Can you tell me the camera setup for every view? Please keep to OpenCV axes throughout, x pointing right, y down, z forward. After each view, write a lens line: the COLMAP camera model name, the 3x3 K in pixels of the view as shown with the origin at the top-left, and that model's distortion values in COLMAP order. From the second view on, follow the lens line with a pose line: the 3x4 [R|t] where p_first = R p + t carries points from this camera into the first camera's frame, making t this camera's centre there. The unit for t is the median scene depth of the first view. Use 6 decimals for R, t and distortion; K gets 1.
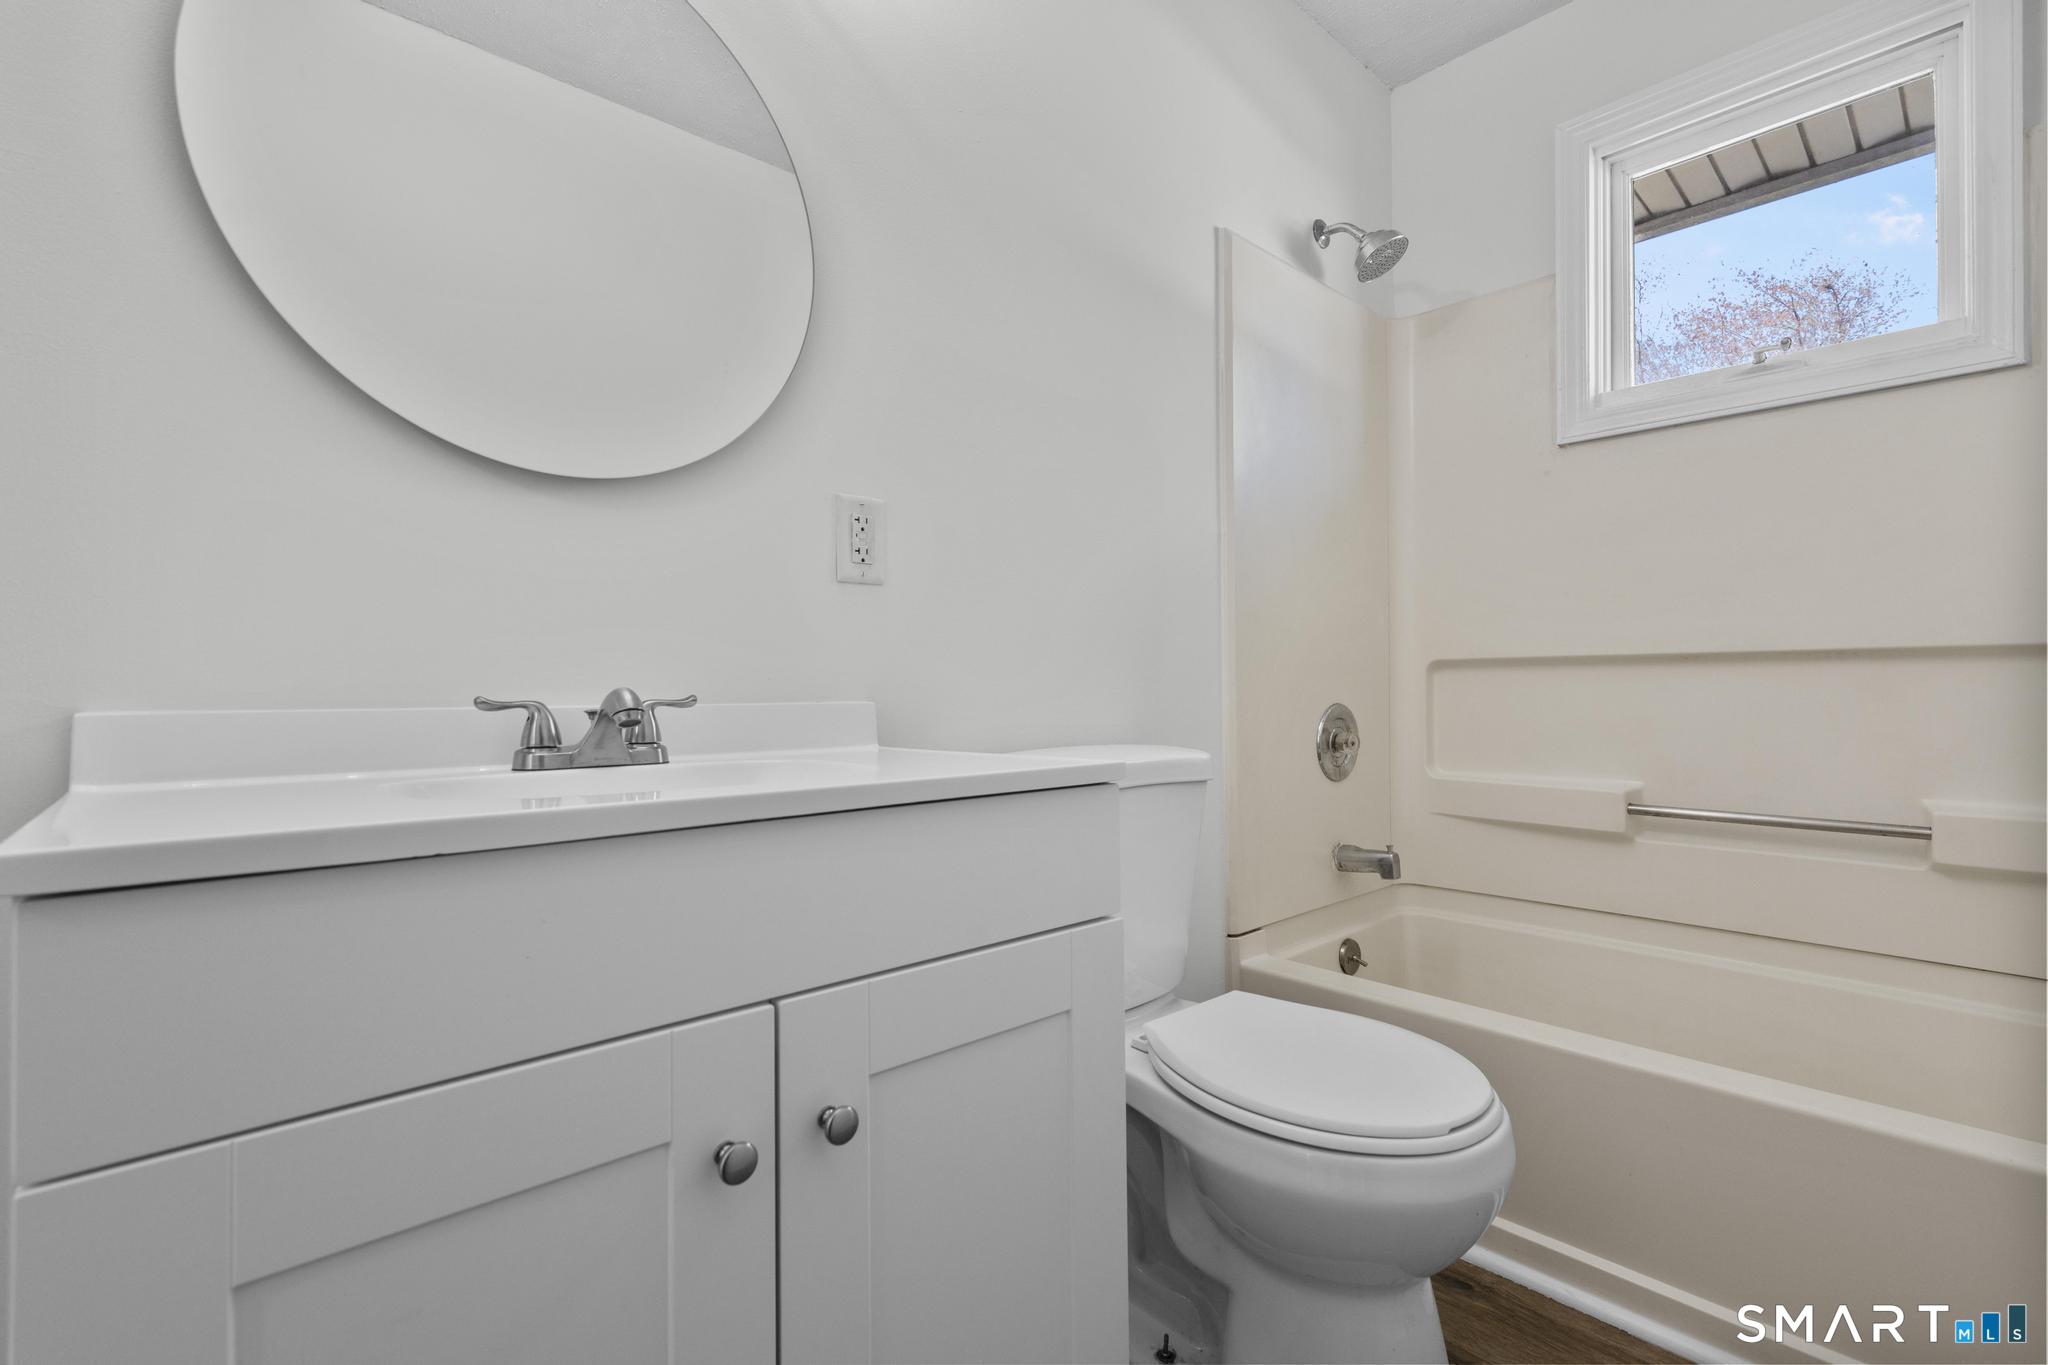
lens RADIAL K [[920.1, 0, 1030.8], [0, 920.1, 685.1], [0, 0, 1]] dist [-0.005256, 0.002708]
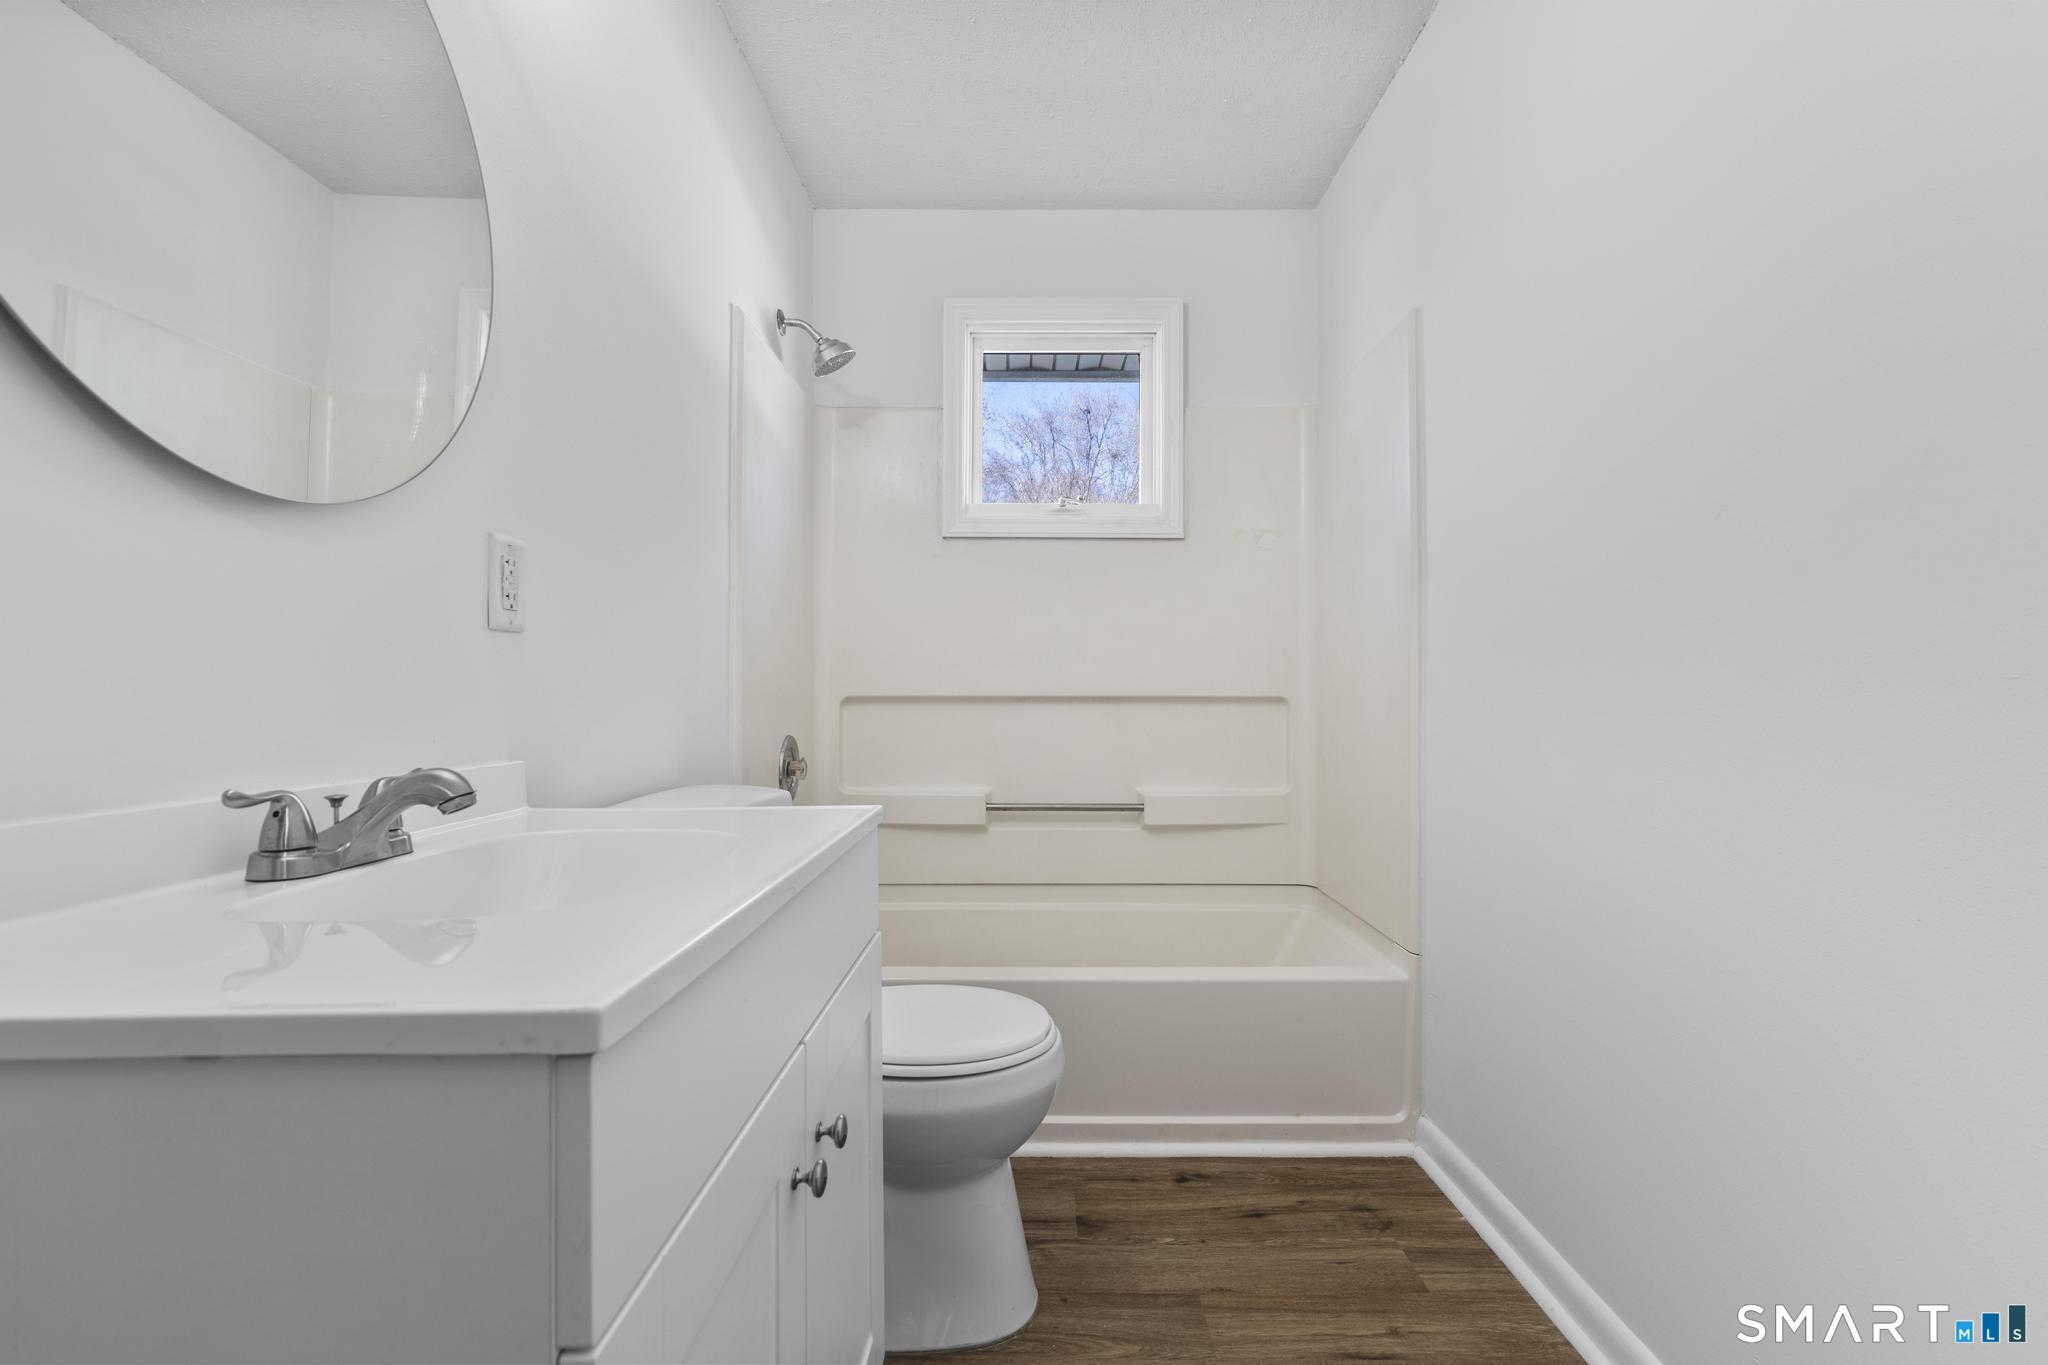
lens RADIAL K [[920.1, 0, 1025.3], [0, 920.1, 689.4], [0, 0, 1]] dist [-0.005256, 0.002708]
pose [[0.686994, 0.010008, 0.726595, -0.345129], [-0.005202, 0.999947, -0.008855, -0.033502], [-0.726645, 0.002303, 0.687009, -0.000468]]
